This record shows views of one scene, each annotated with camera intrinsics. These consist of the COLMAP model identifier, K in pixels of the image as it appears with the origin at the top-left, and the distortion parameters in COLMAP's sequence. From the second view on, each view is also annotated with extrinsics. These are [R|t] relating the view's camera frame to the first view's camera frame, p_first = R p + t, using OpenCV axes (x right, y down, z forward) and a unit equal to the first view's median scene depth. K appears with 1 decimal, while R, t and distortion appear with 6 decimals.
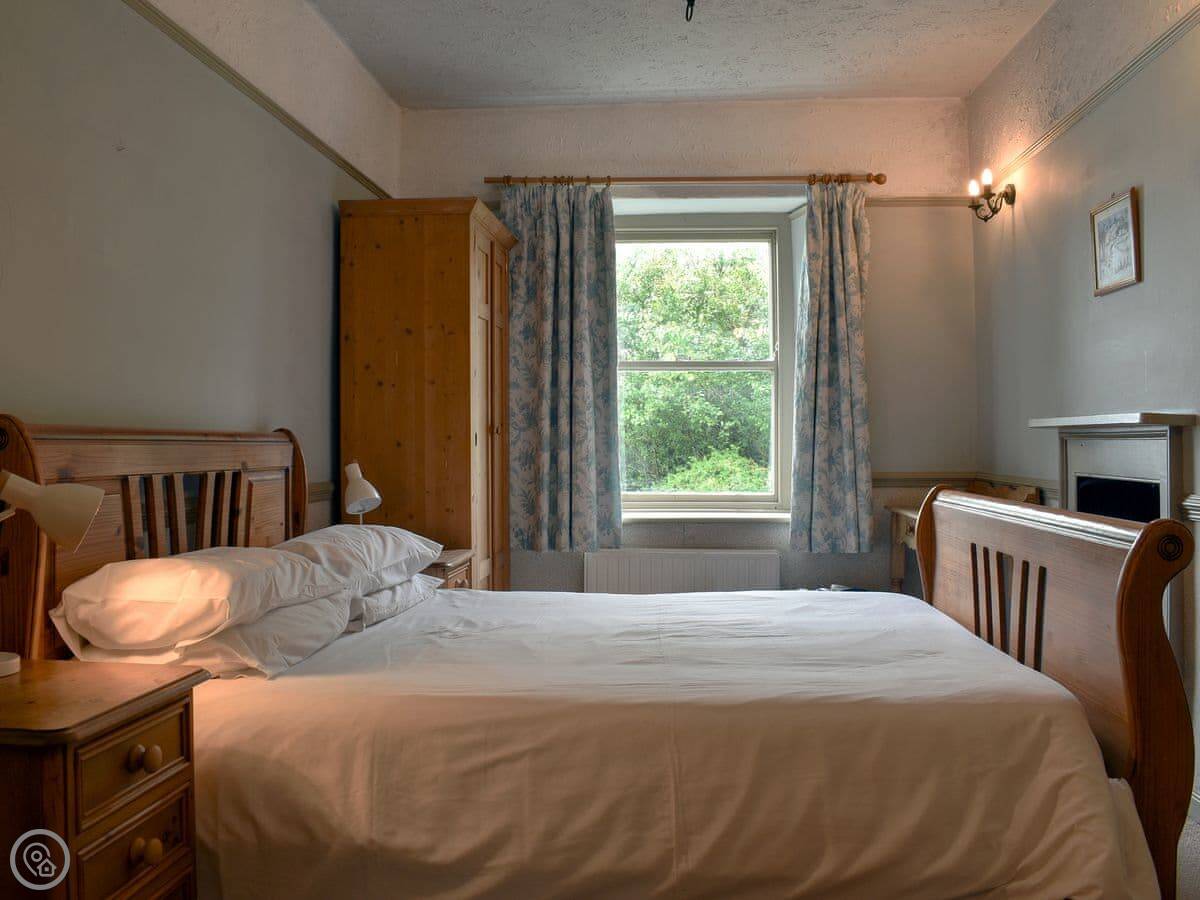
lens RADIAL K [[1076.8, 0, 600.0], [0, 1076.8, 450.0], [0, 0, 1]] dist [-0.064197, -0.007264]
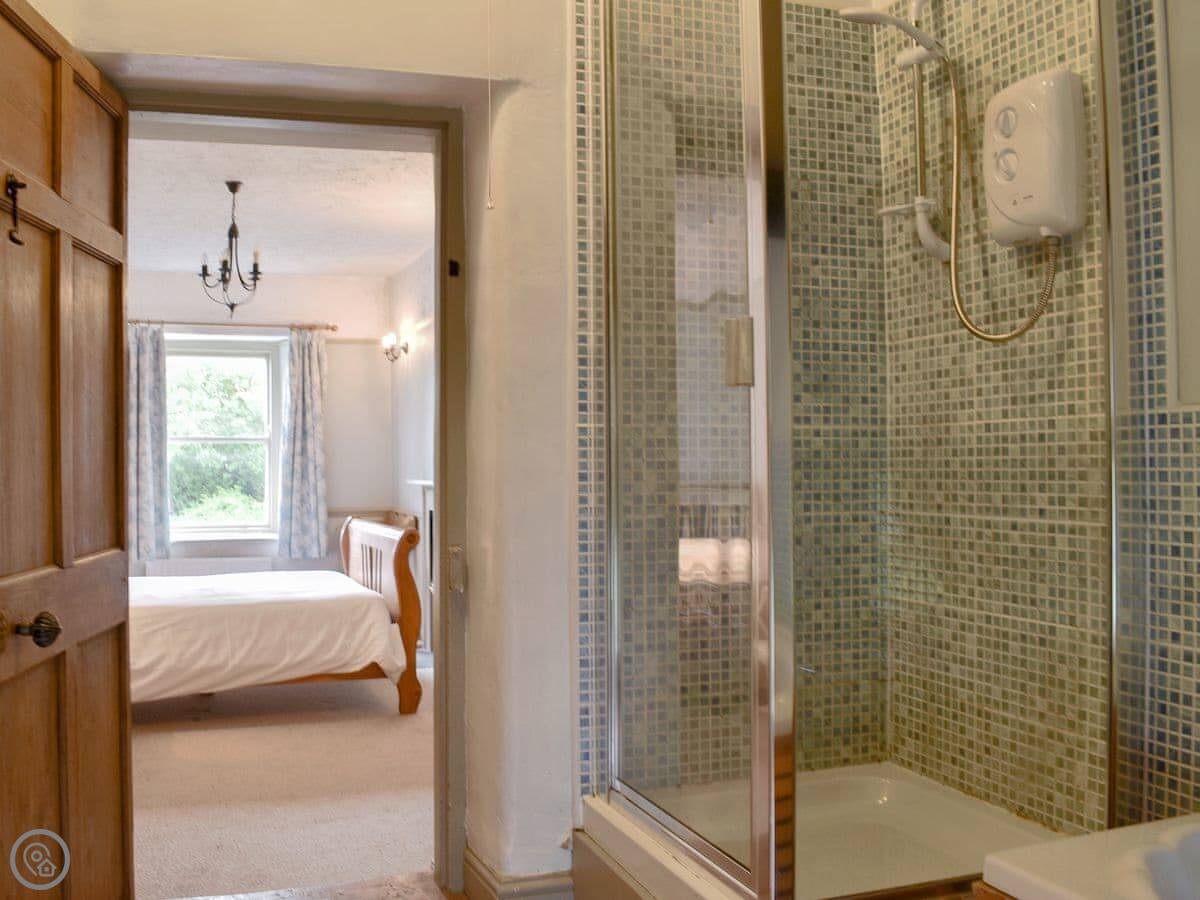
lens RADIAL K [[1290.8, 0, 599.6], [0, 1290.8, 422.6], [0, 0, 1]] dist [-0.106936, 0.003526]
pose [[0.916281, 0.008859, 0.400438, -0.153239], [0.005680, 0.999367, -0.035107, -0.038597], [-0.400496, 0.034442, 0.915651, -0.970091]]
